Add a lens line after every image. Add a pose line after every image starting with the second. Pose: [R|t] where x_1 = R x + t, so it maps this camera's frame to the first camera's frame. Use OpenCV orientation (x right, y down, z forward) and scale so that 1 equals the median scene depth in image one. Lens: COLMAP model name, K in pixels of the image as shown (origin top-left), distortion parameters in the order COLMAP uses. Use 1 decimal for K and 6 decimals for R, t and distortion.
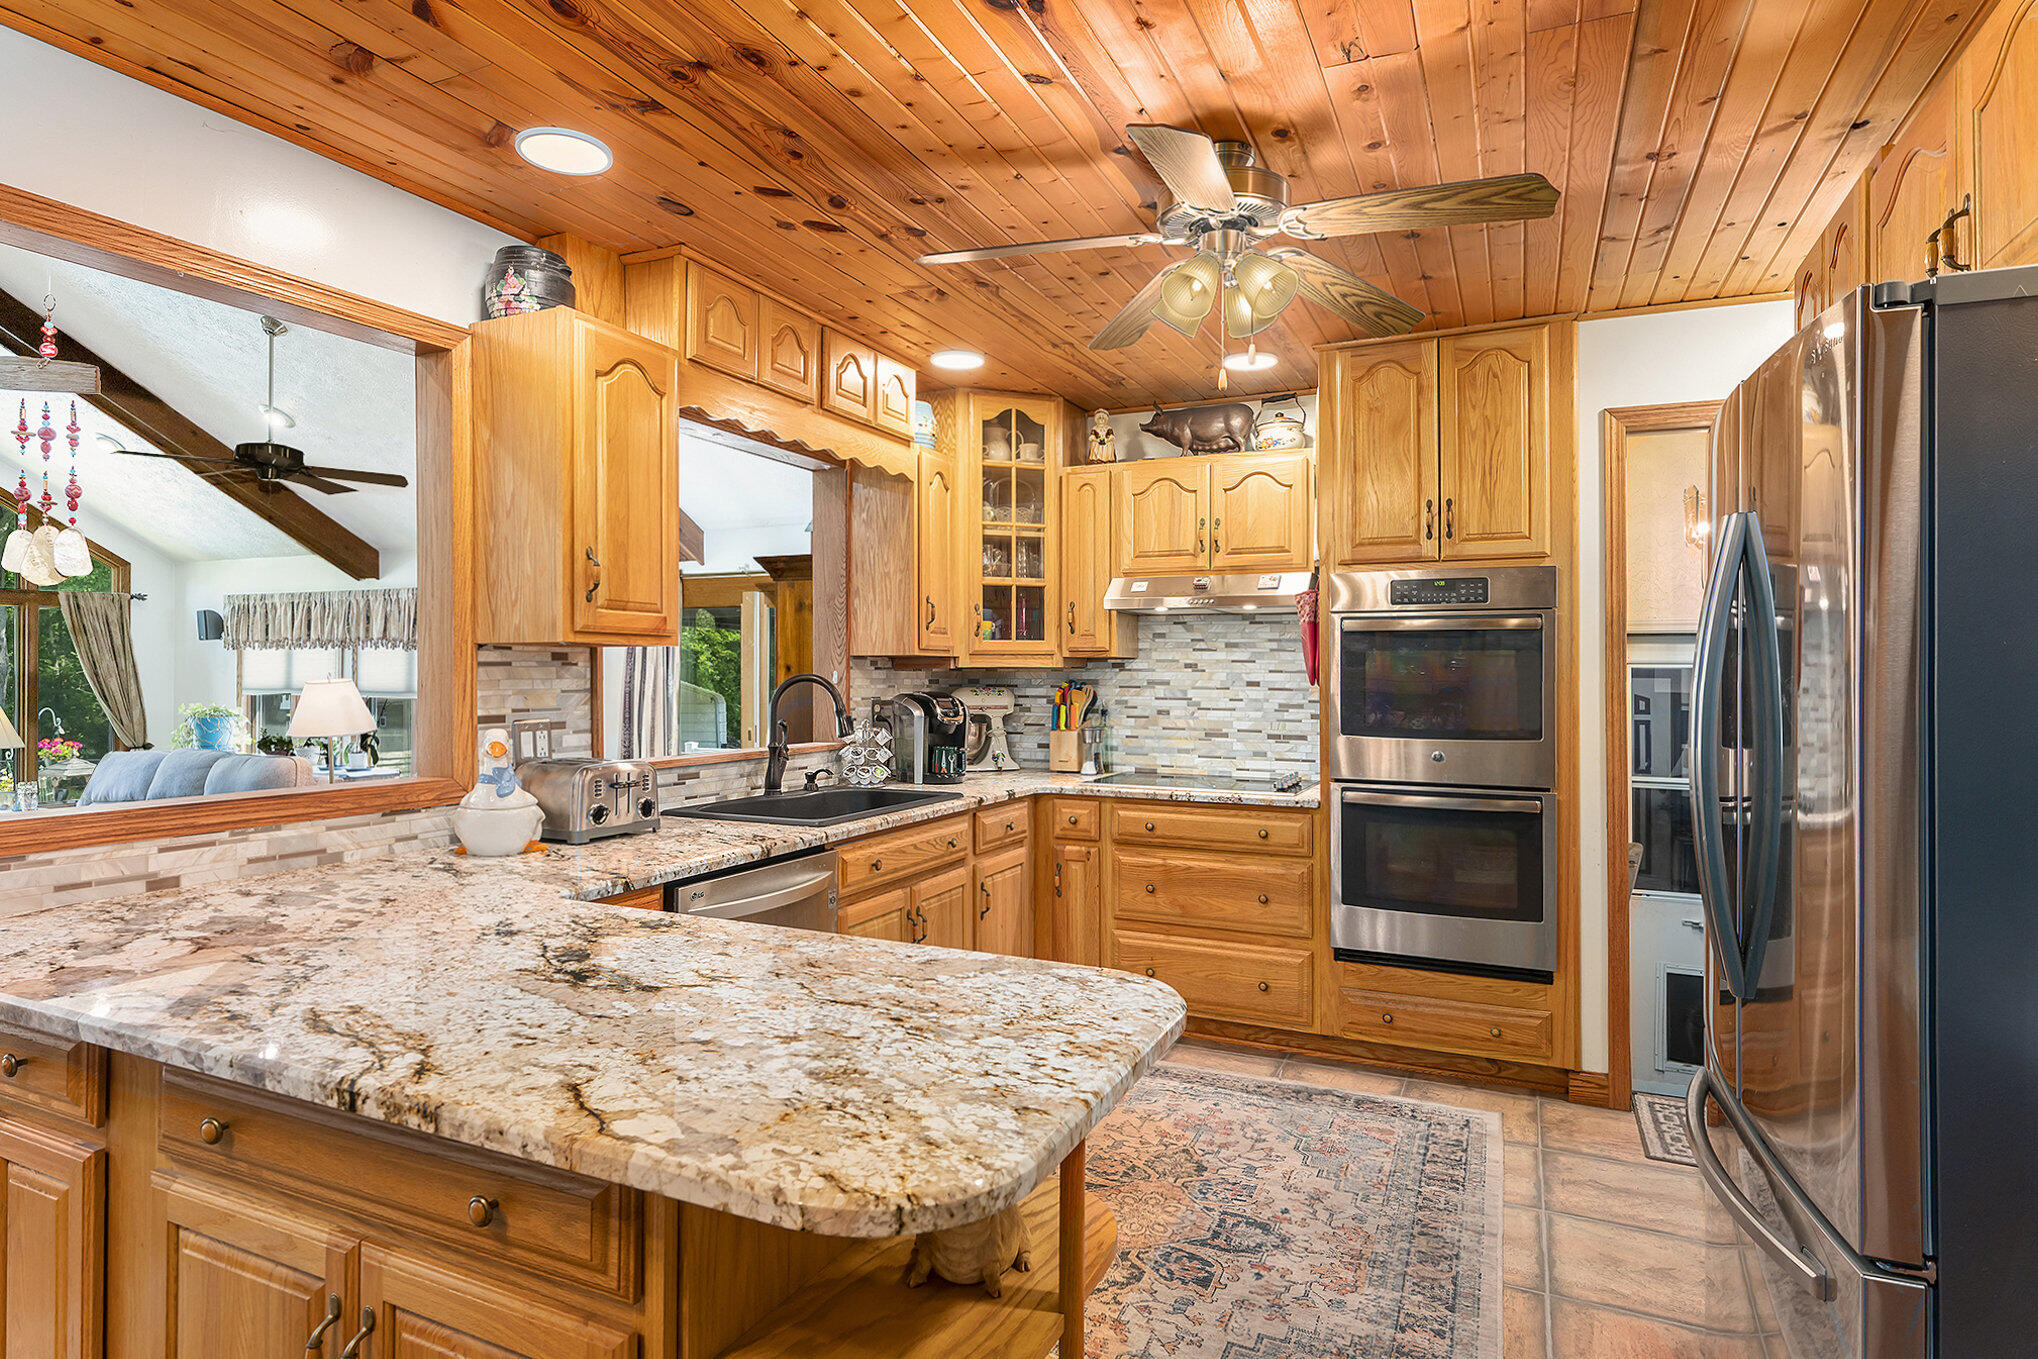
lens RADIAL K [[1098.1, 0, 1013.9], [0, 1098.1, 673.4], [0, 0, 1]] dist [0.001008, 0.000715]
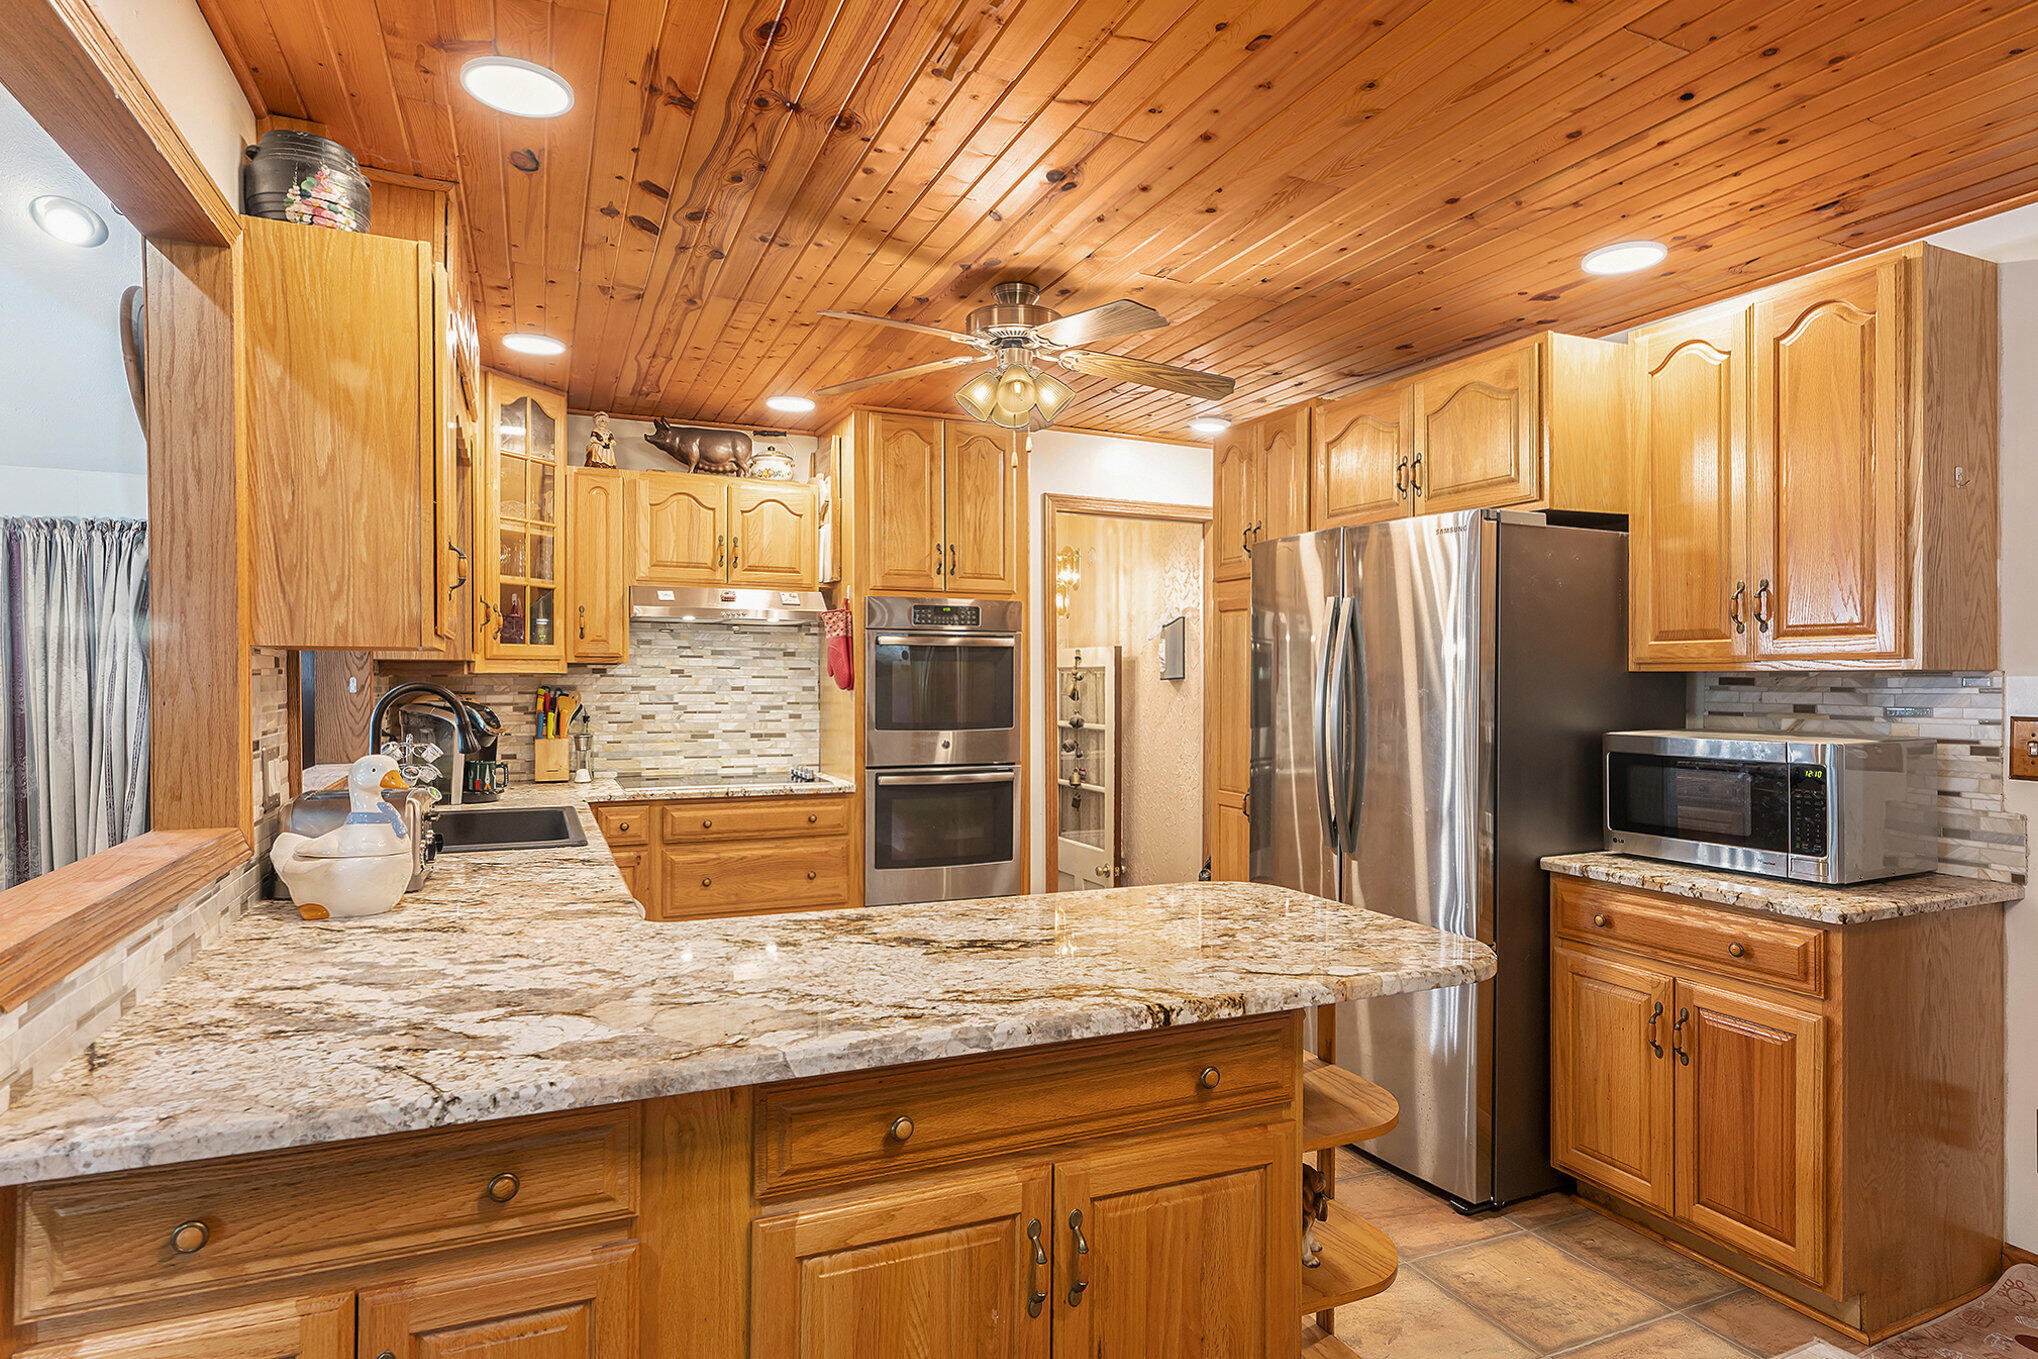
lens RADIAL K [[1098.1, 0, 1013.9], [0, 1098.1, 673.4], [0, 0, 1]] dist [0.001008, 0.000715]
pose [[0.663857, 0.001244, 0.747858, -0.473348], [-0.001180, 0.999999, -0.000615, -0.005625], [-0.747858, -0.000474, 0.663858, 0.074188]]
